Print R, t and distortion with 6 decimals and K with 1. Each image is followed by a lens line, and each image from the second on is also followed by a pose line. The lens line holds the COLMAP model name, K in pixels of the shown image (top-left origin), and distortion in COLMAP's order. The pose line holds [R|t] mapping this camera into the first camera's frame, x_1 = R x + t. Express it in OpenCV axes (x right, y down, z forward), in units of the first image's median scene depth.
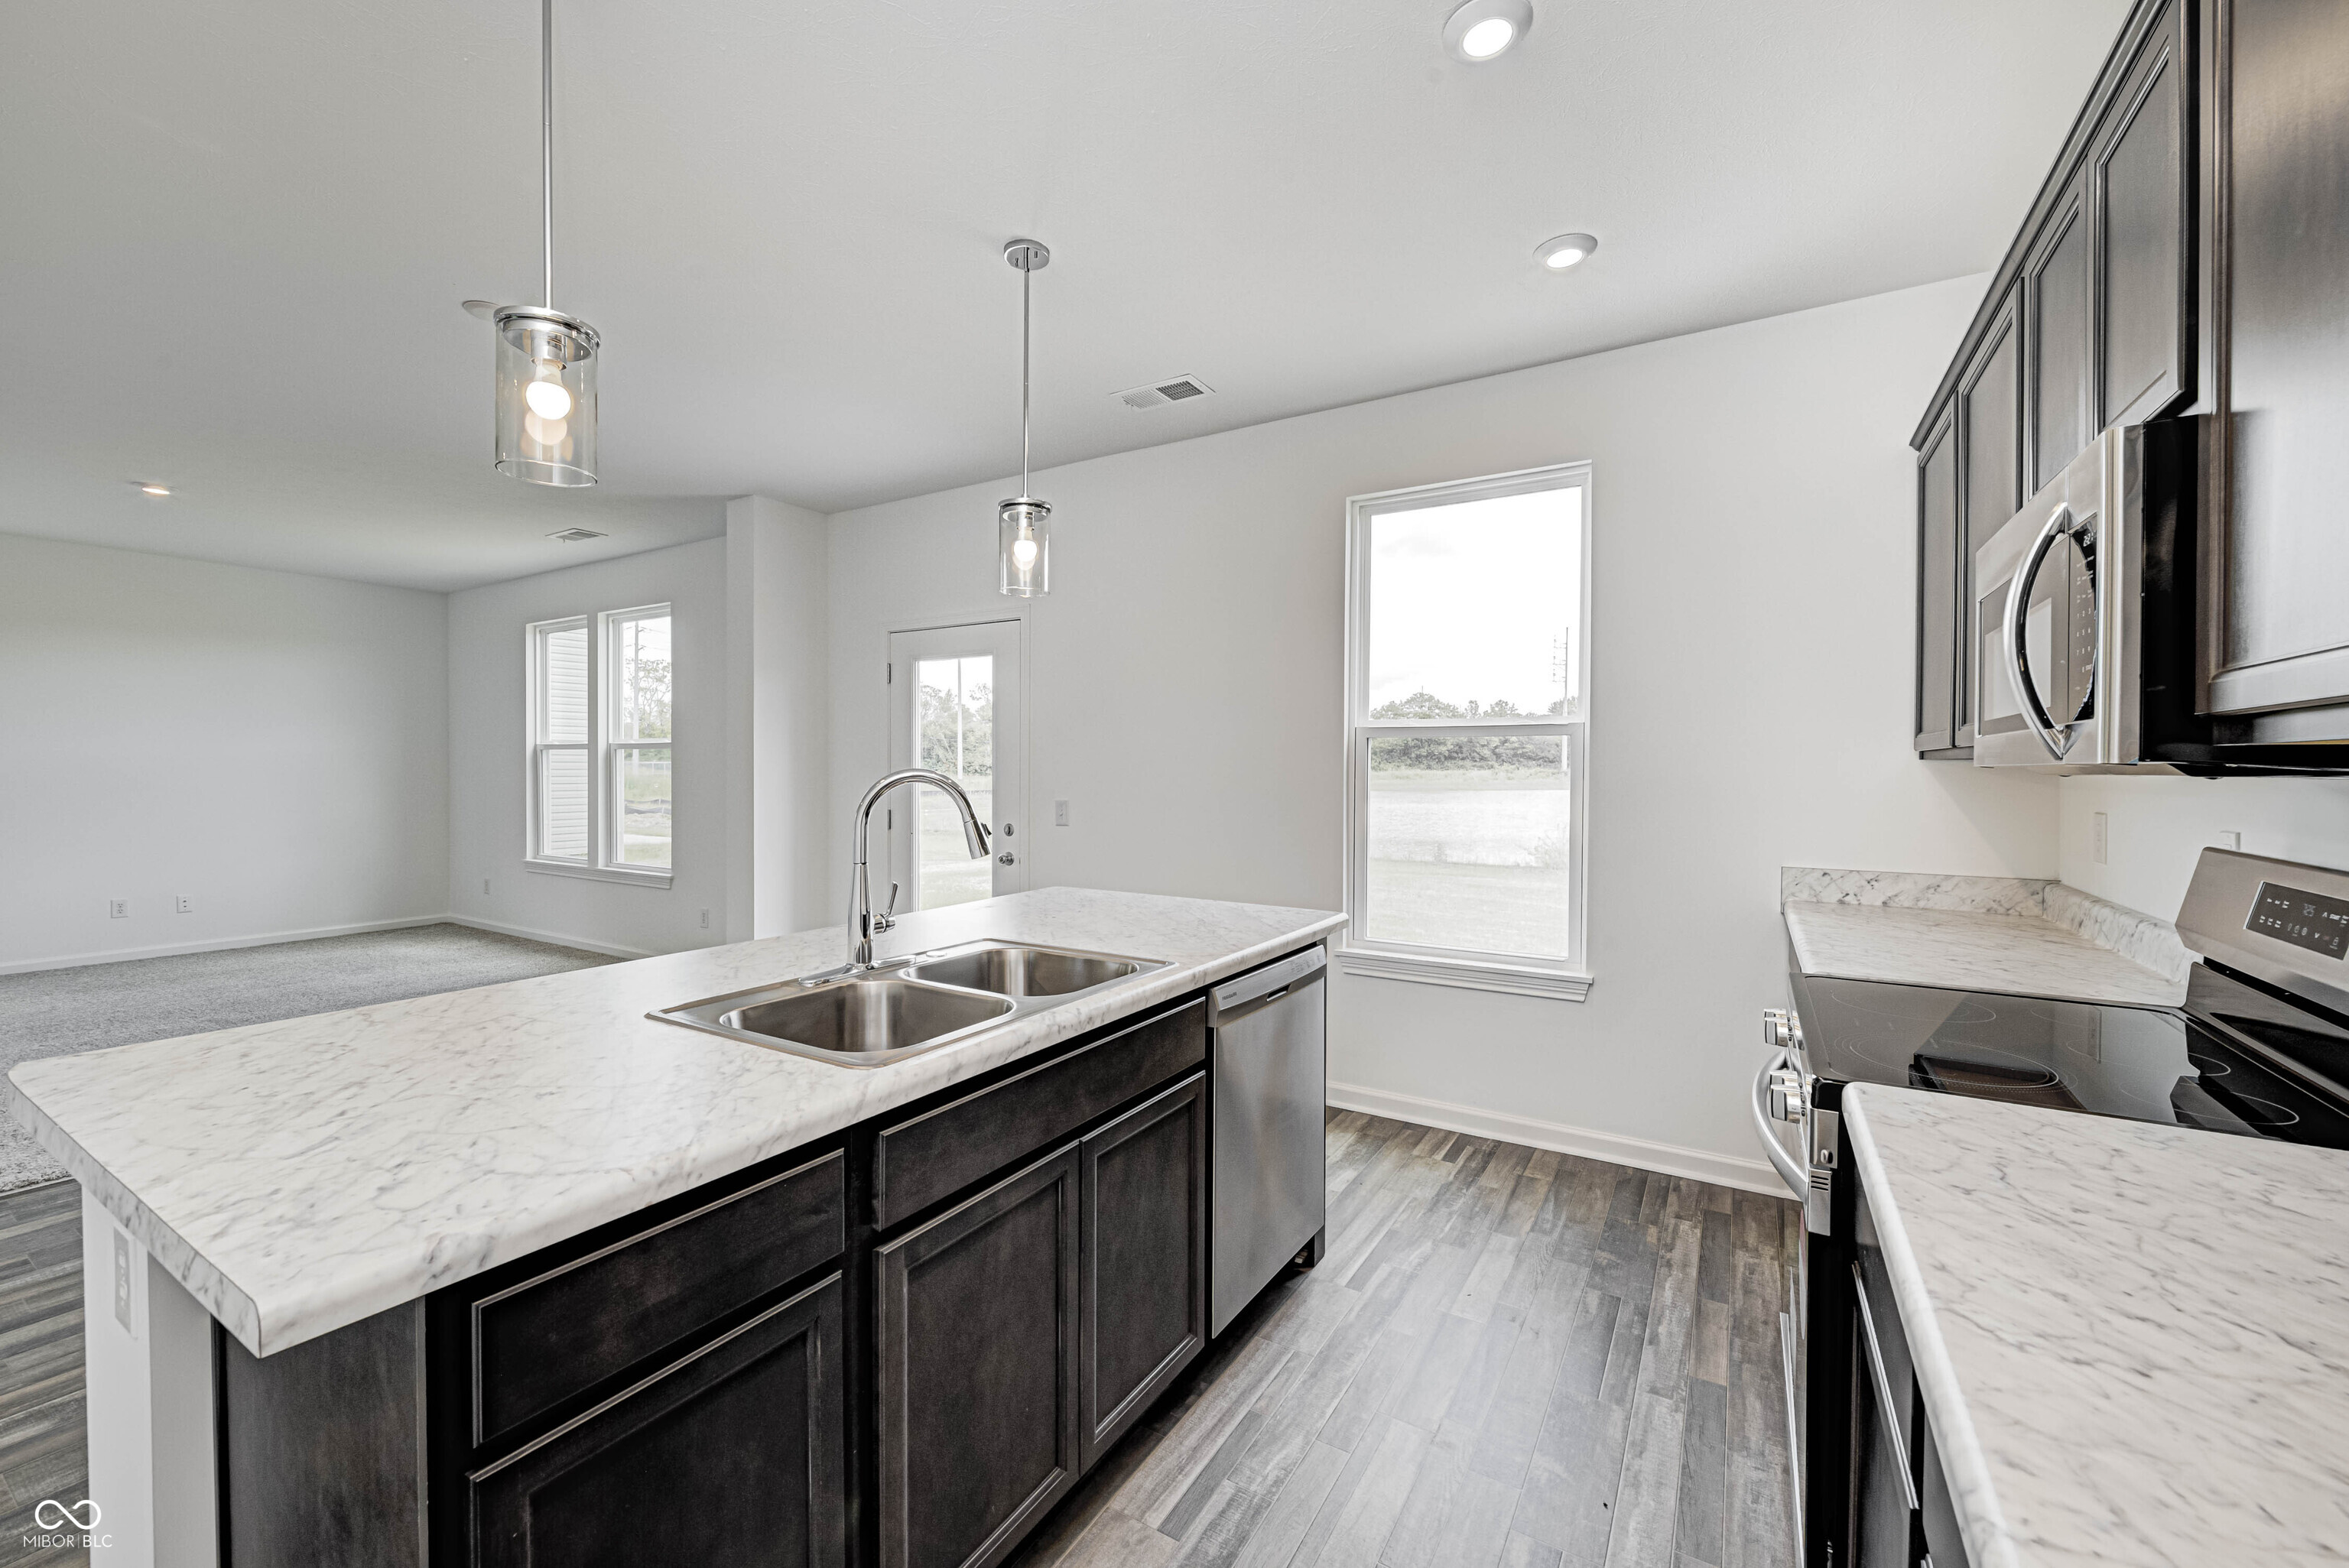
lens RADIAL K [[931.0, 0, 1168.0], [0, 931.0, 776.6], [0, 0, 1]] dist [0.000973, -0.005015]
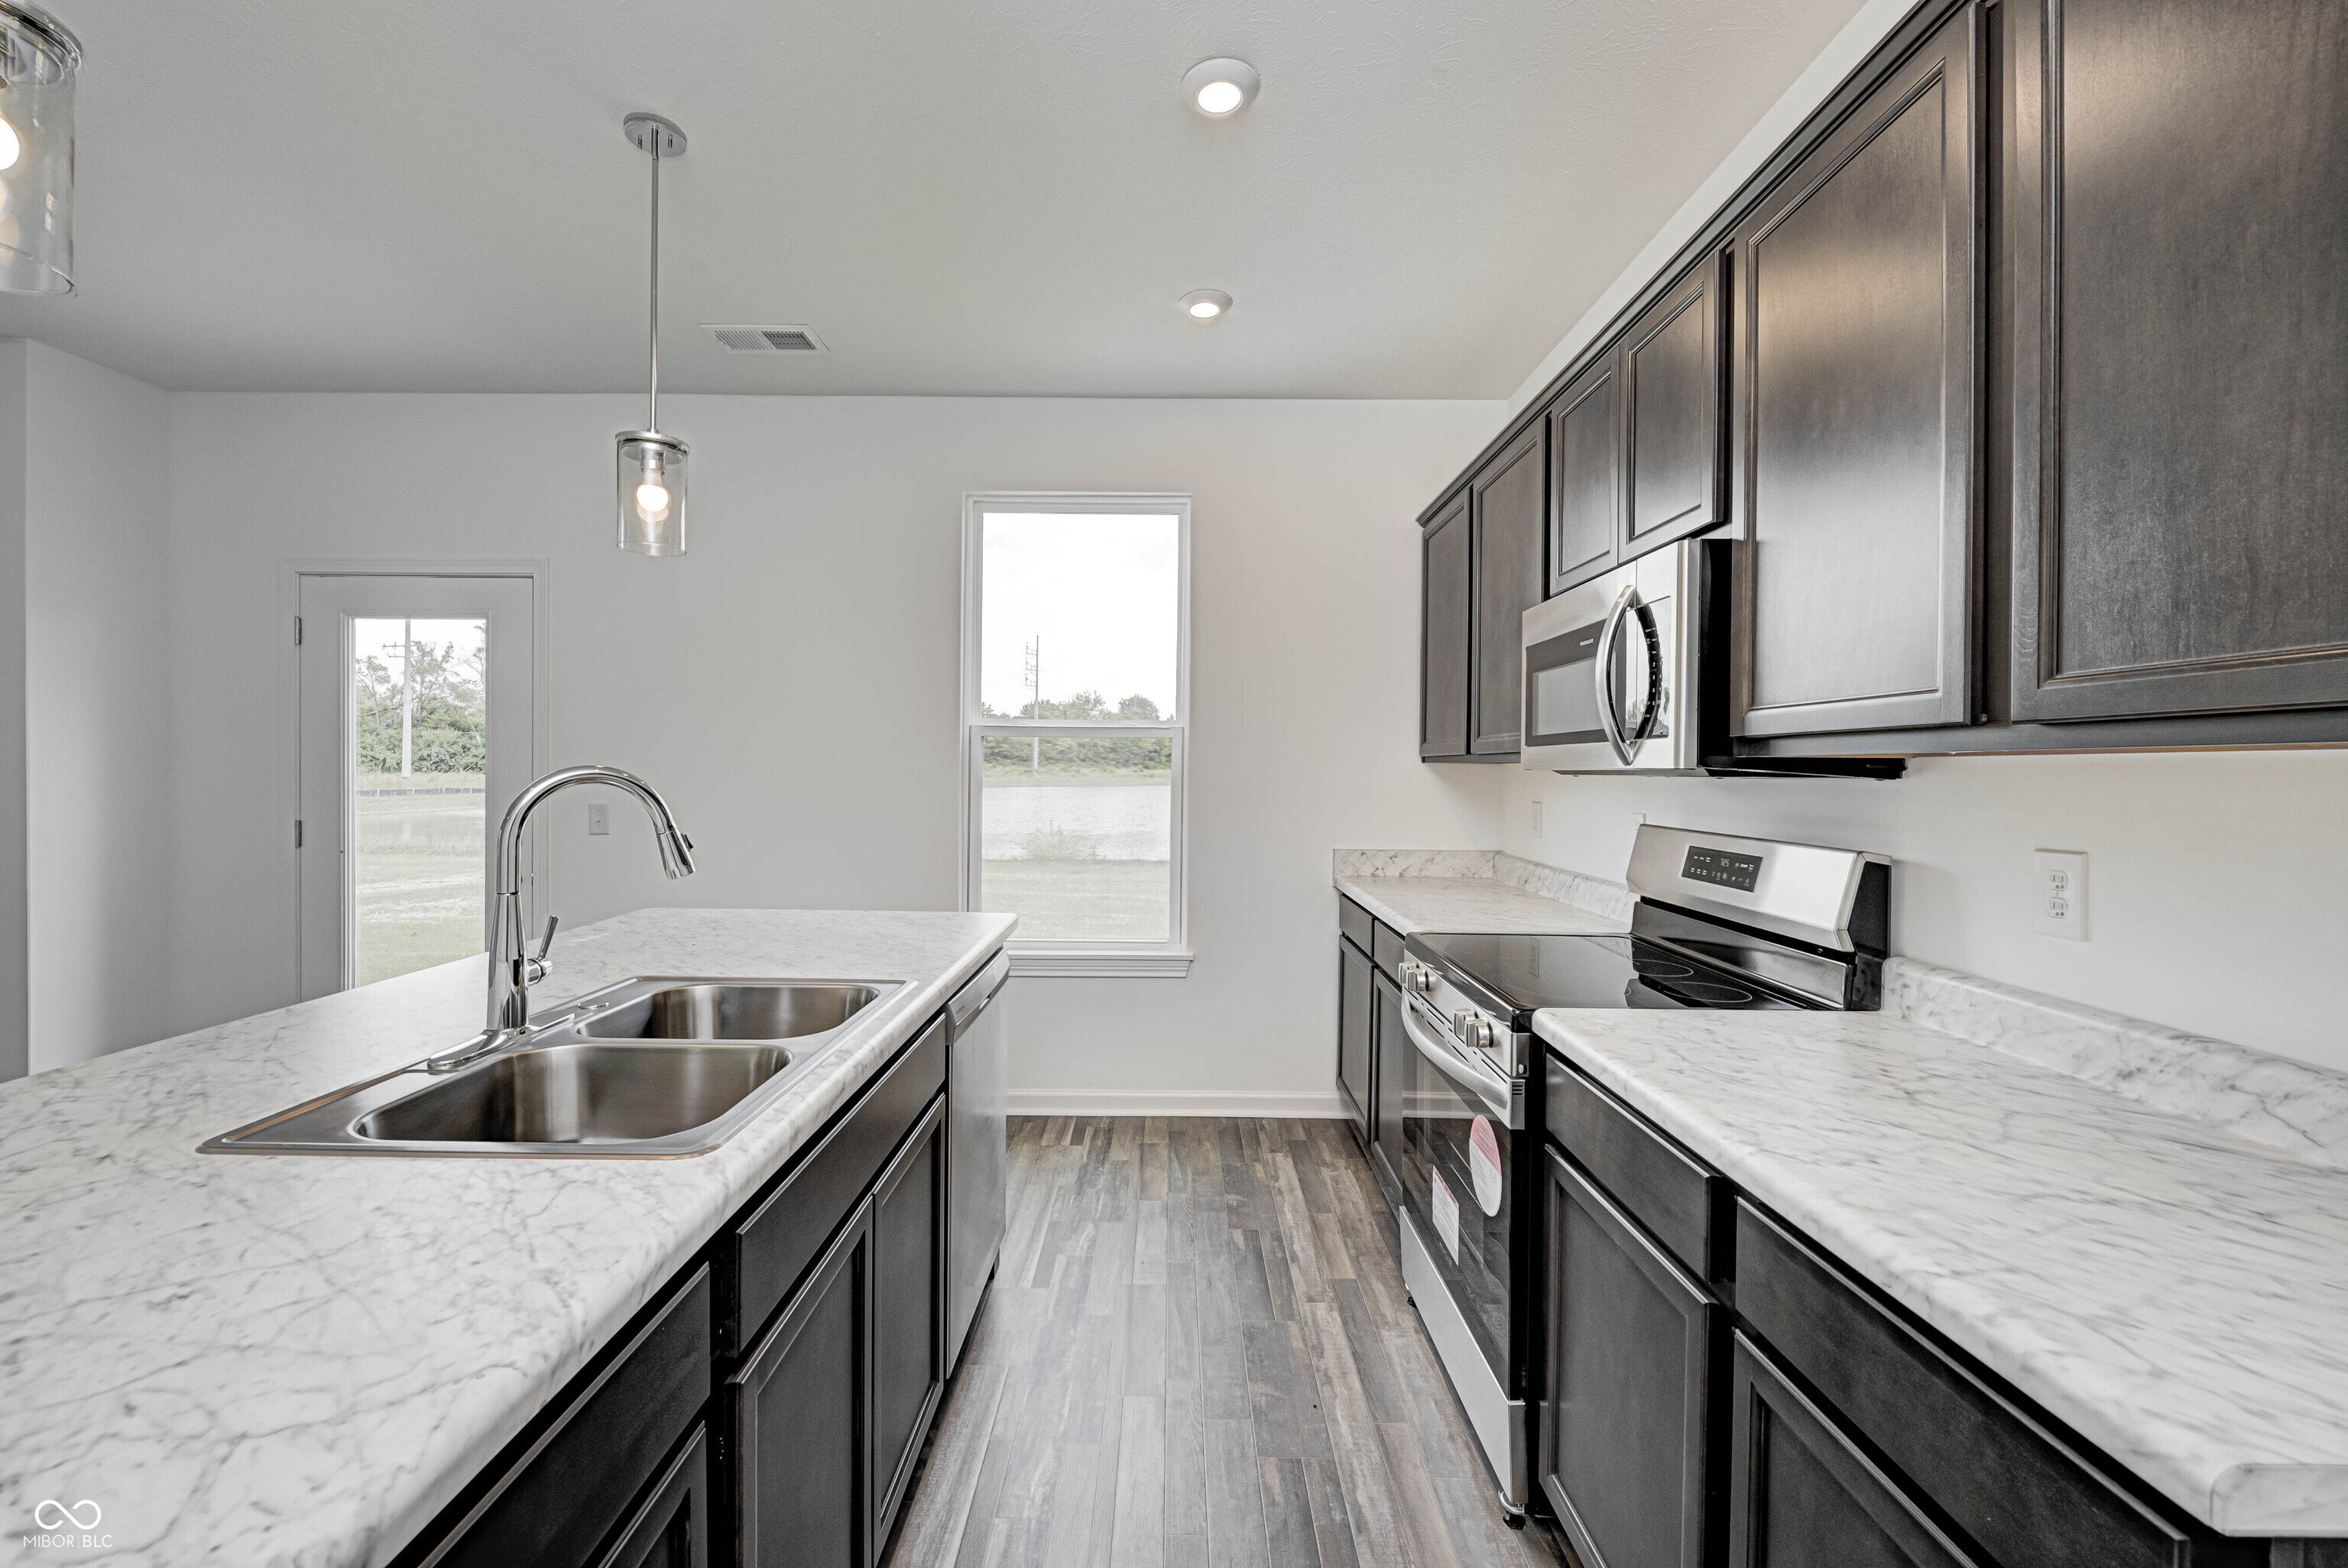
lens RADIAL K [[936.2, 0, 1163.3], [0, 936.2, 774.9], [0, 0, 1]] dist [0.000785, -0.003545]
pose [[0.856349, 0.001238, 0.516395, -0.197084], [-0.001741, 0.999998, 0.000490, -0.001271], [-0.516394, -0.001318, 0.856350, 0.067286]]
